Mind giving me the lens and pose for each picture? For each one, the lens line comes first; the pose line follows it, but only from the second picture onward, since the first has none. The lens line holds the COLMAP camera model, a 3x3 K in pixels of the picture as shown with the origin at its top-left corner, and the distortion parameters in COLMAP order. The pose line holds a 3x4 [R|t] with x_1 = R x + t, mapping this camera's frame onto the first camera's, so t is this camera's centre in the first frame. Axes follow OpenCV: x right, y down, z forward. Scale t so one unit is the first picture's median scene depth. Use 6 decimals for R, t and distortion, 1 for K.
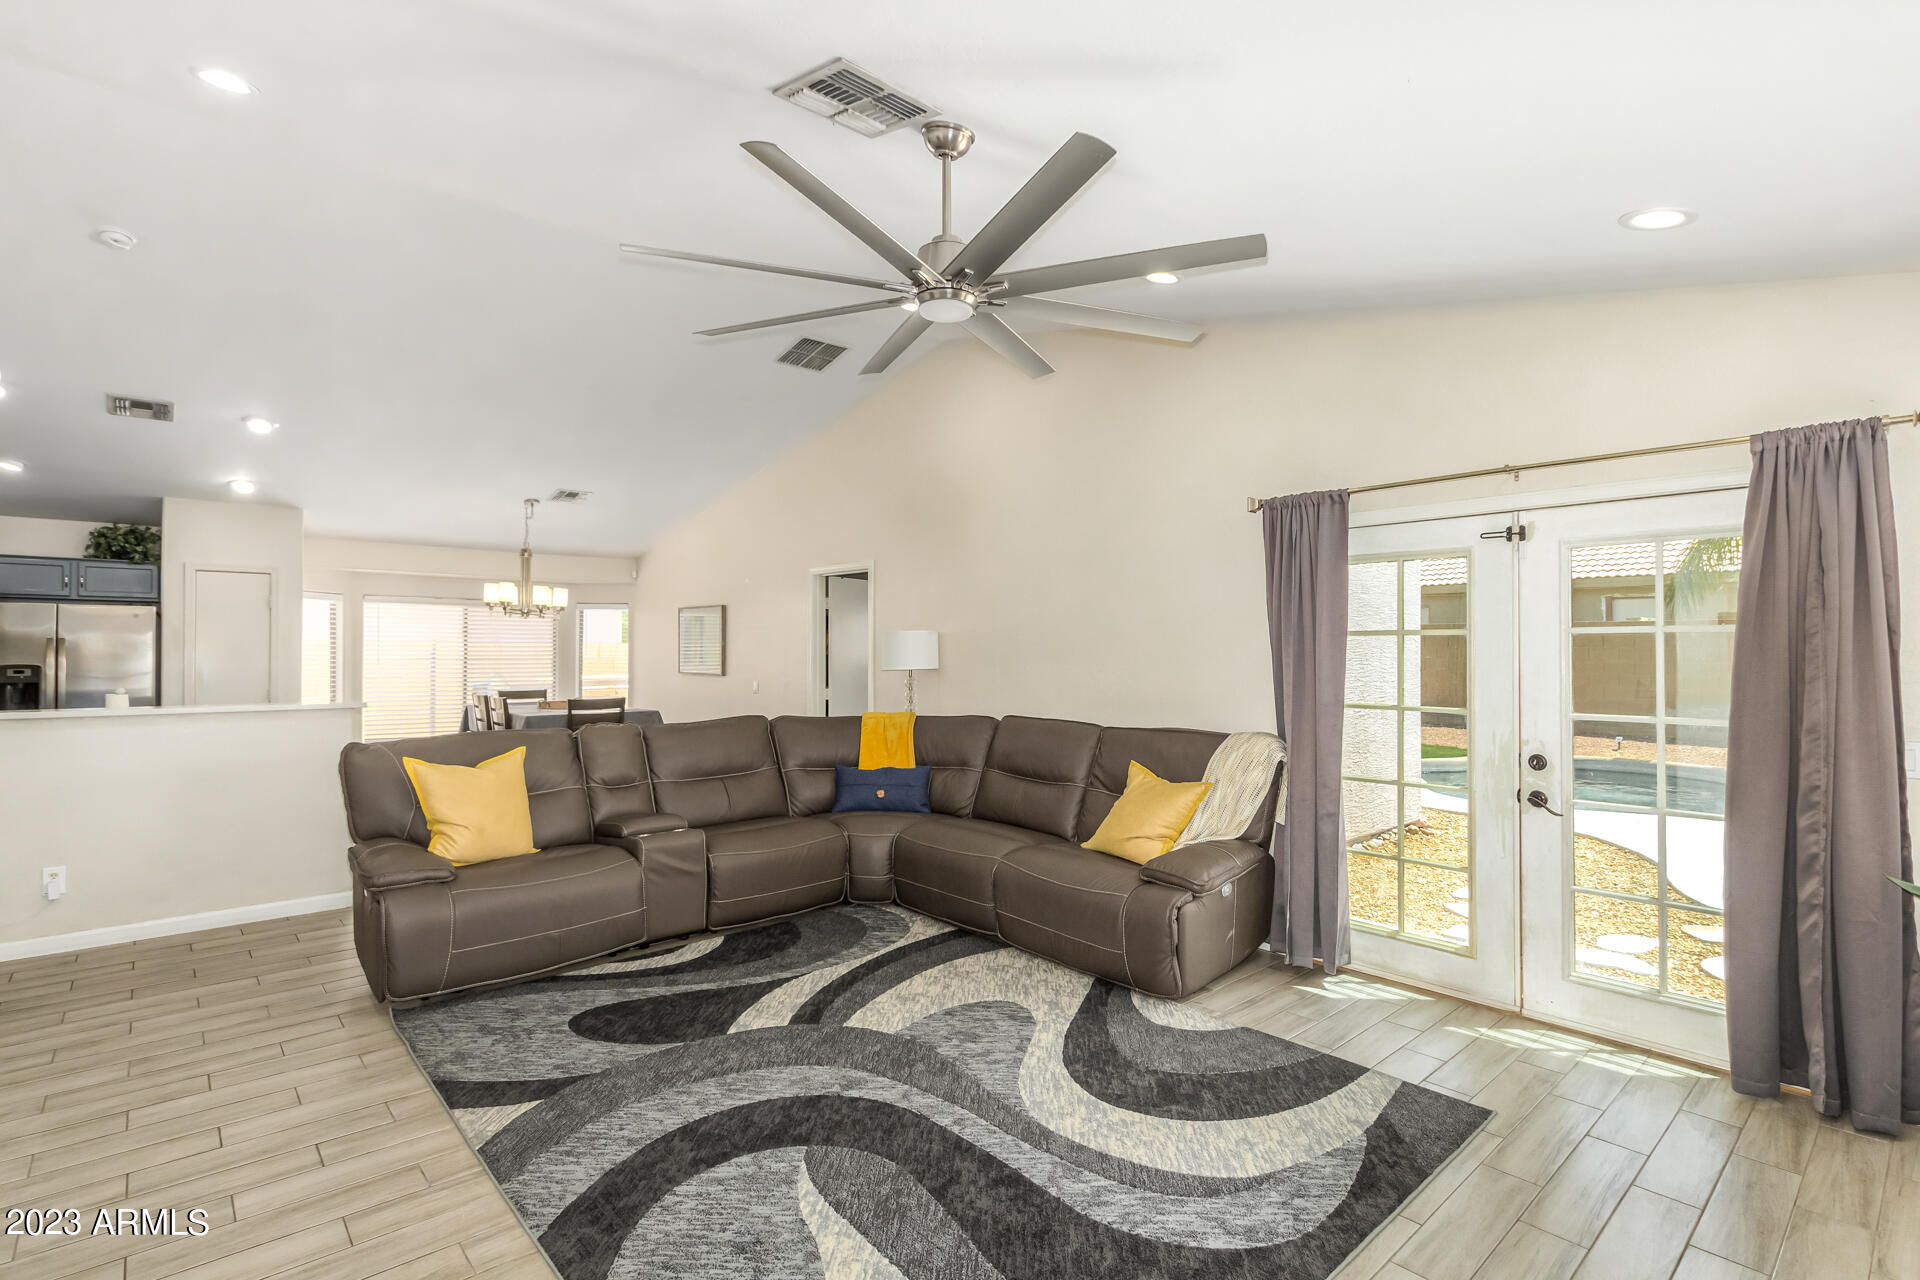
lens RADIAL K [[903.6, 0, 961.6], [0, 903.6, 631.0], [0, 0, 1]] dist [0.001346, -0.000614]
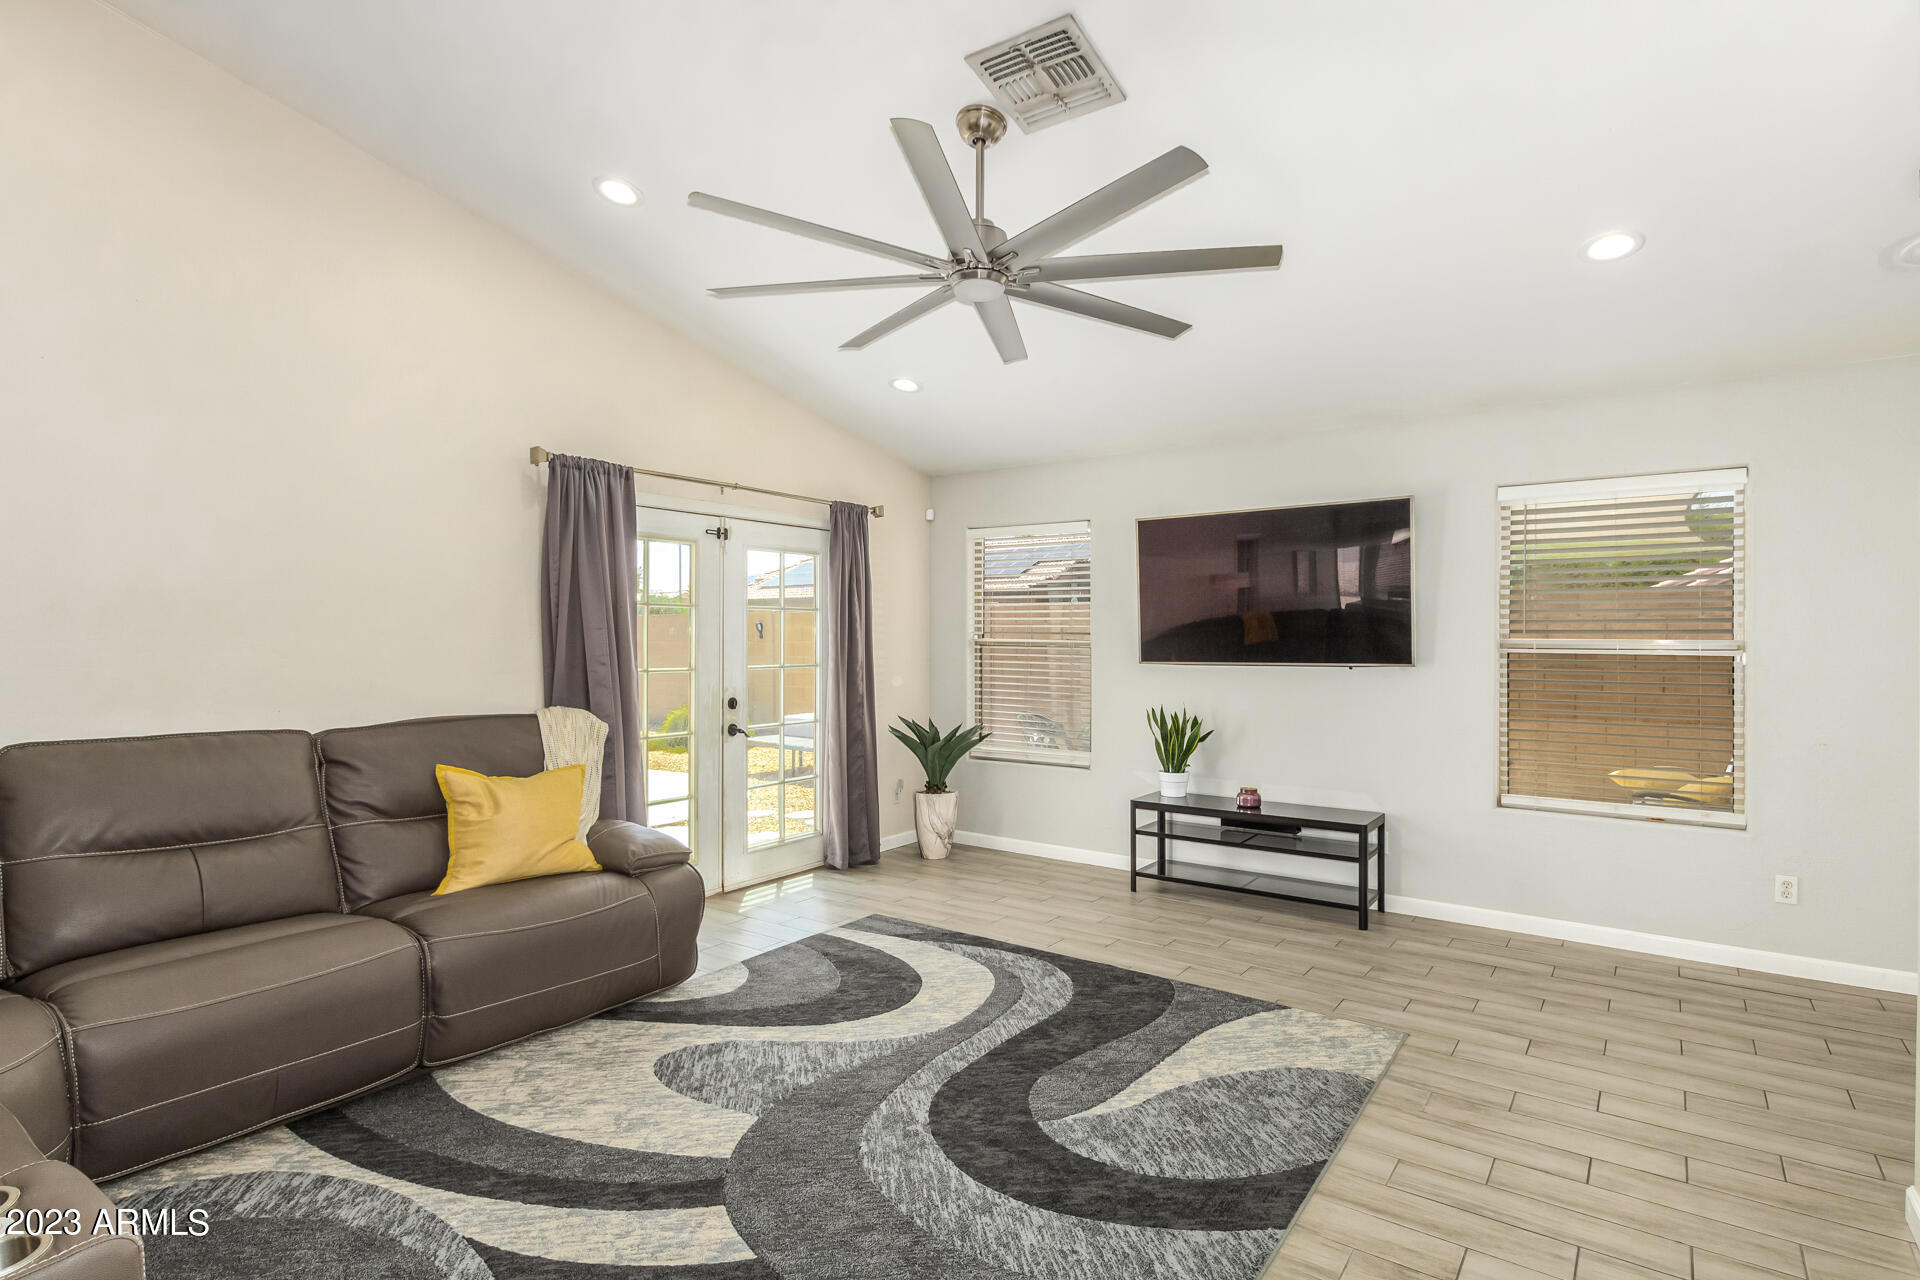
lens RADIAL K [[966.7, 0, 960.0], [0, 966.7, 640.0], [0, 0, 1]] dist [0.003102, 0.000233]
pose [[-0.213921, -0.003534, 0.976845, -0.854196], [-0.021560, 0.999767, -0.001105, 0.042852], [-0.976613, -0.021297, -0.213947, 0.966487]]
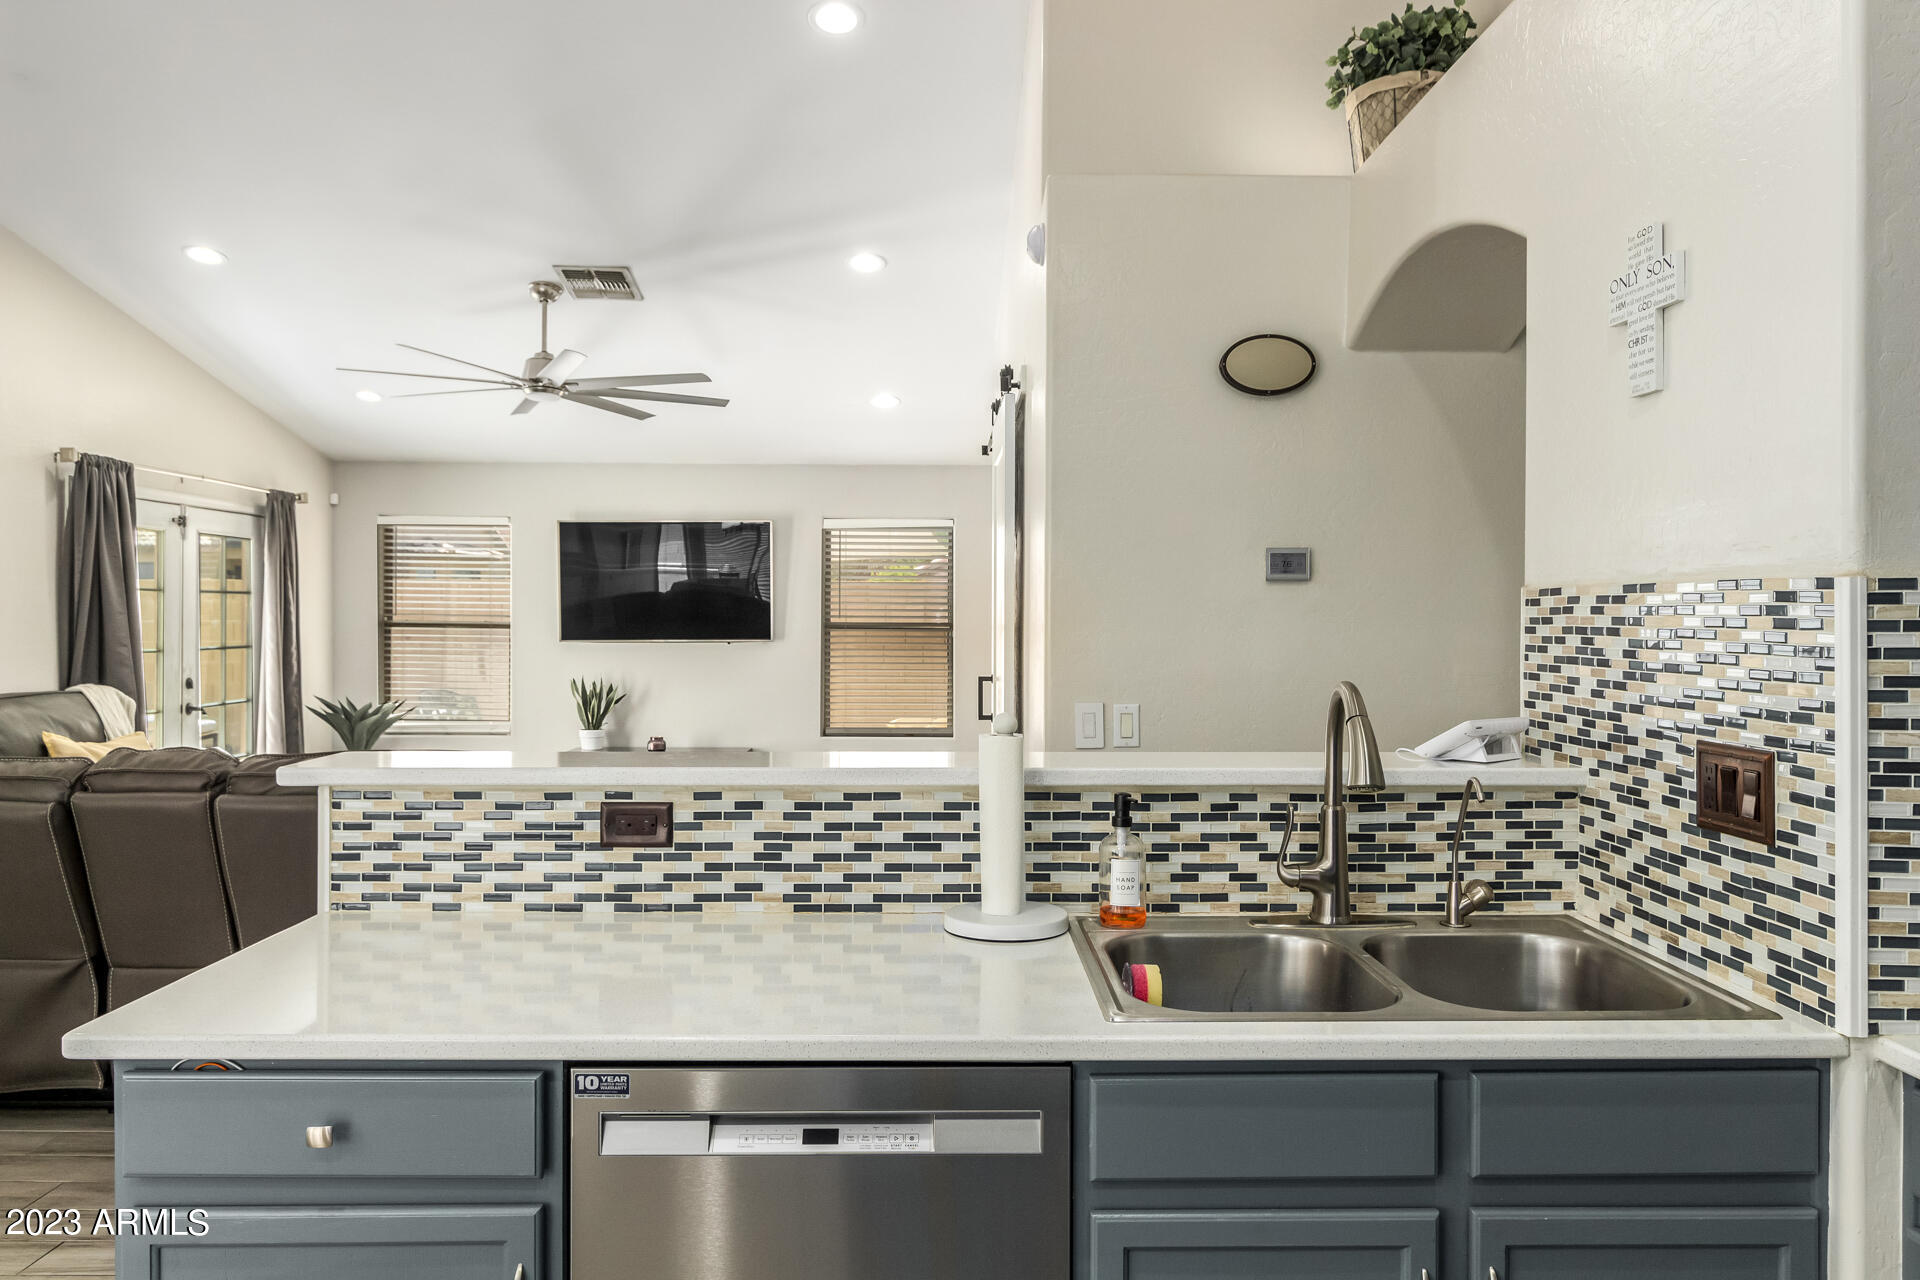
lens RADIAL K [[1315.5, 0, 961.5], [0, 1315.5, 610.7], [0, 0, 1]] dist [-0.000062, -0.000190]
pose [[-0.753976, -0.000242, 0.656902, -1.628616], [-0.017178, 0.999665, -0.019348, 0.048576], [-0.656677, -0.025872, -0.753728, 1.746276]]
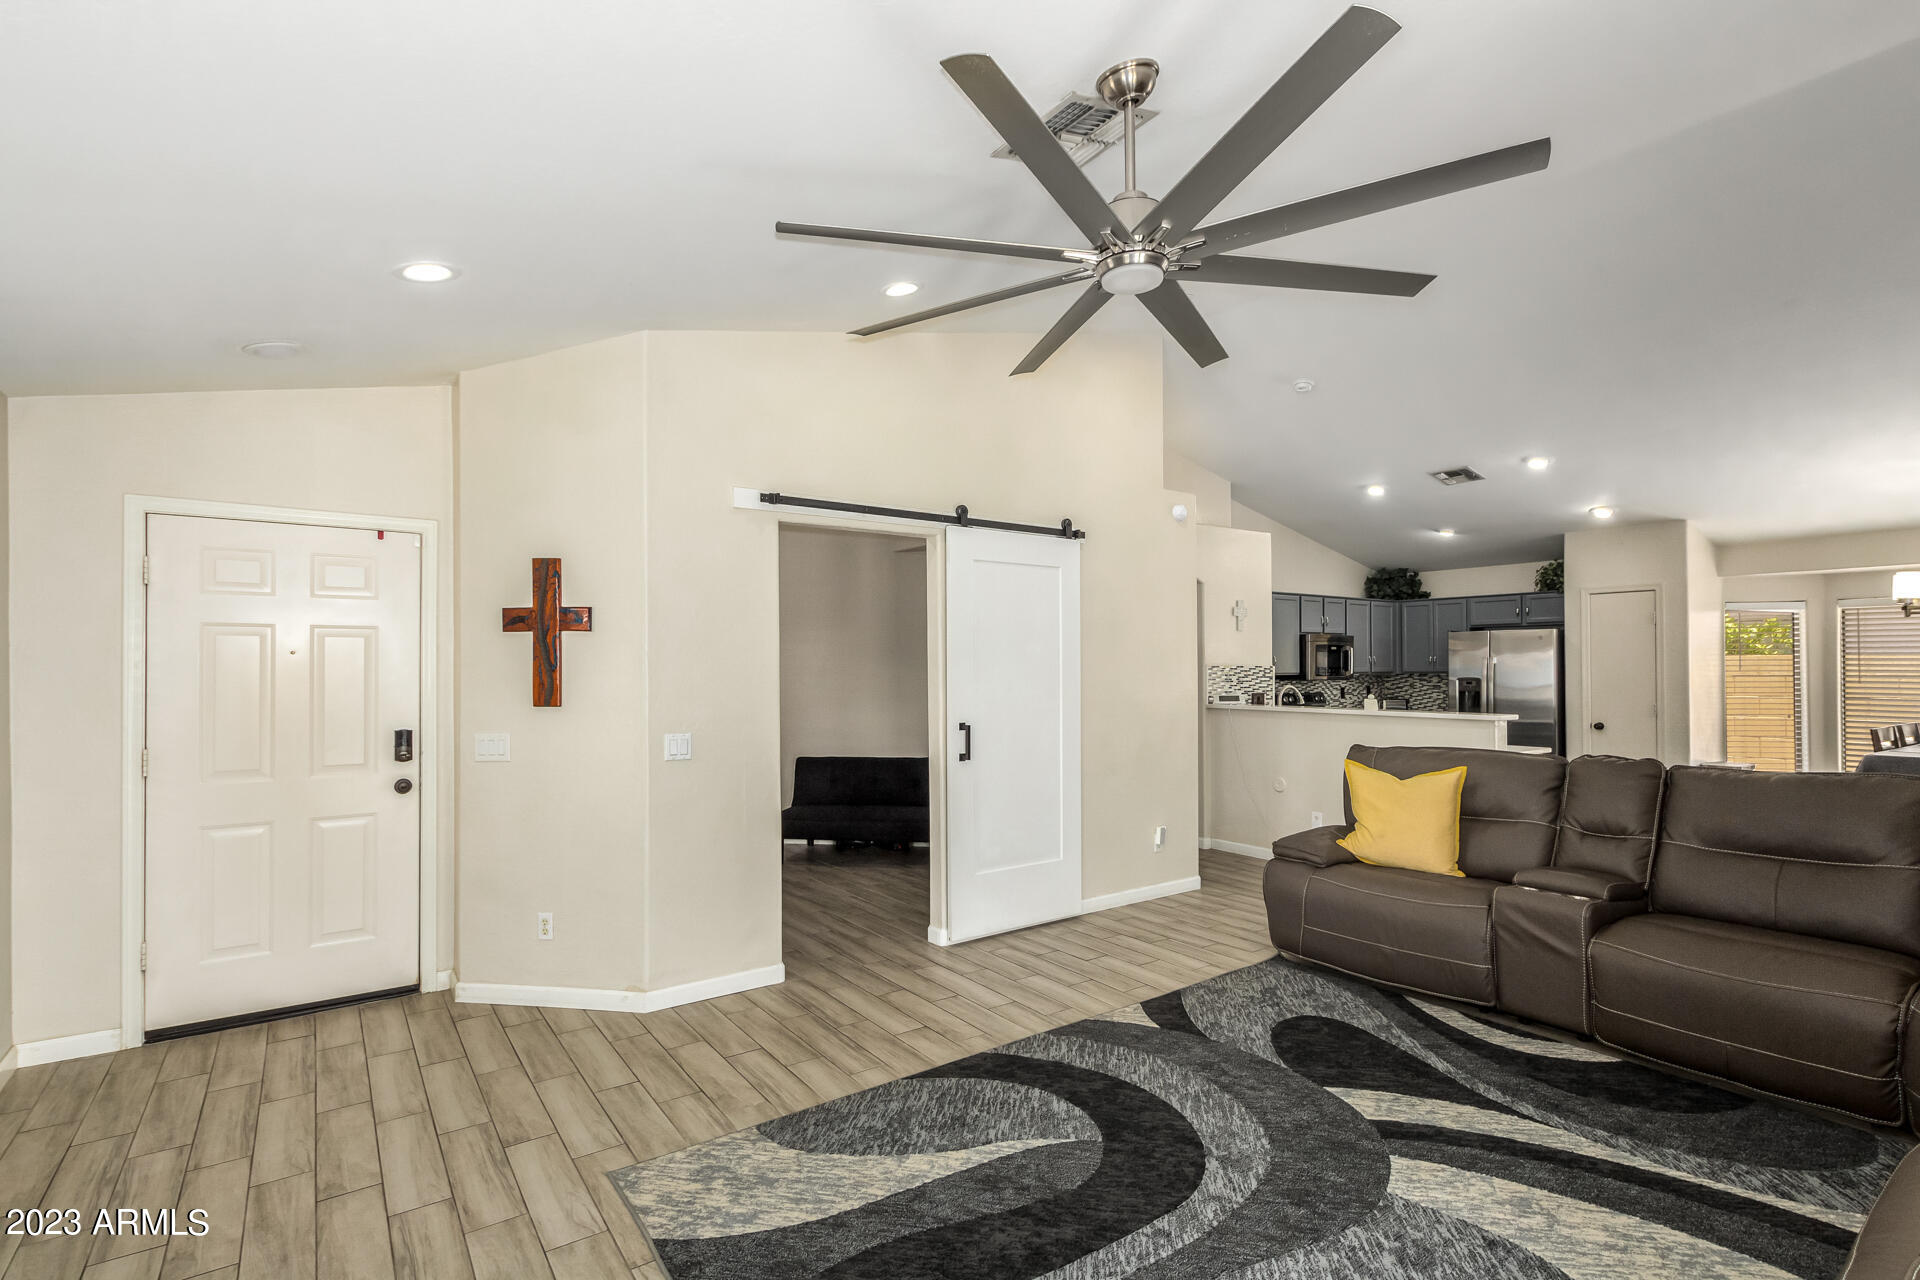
lens RADIAL K [[891.5, 0, 959.5], [0, 891.5, 645.5], [0, 0, 1]] dist [0.000093, -0.000608]
pose [[-0.106947, -0.024042, -0.993974, 0.655238], [0.023768, 0.999360, -0.026730, 0.013551], [0.993981, -0.026484, -0.106307, 0.707020]]
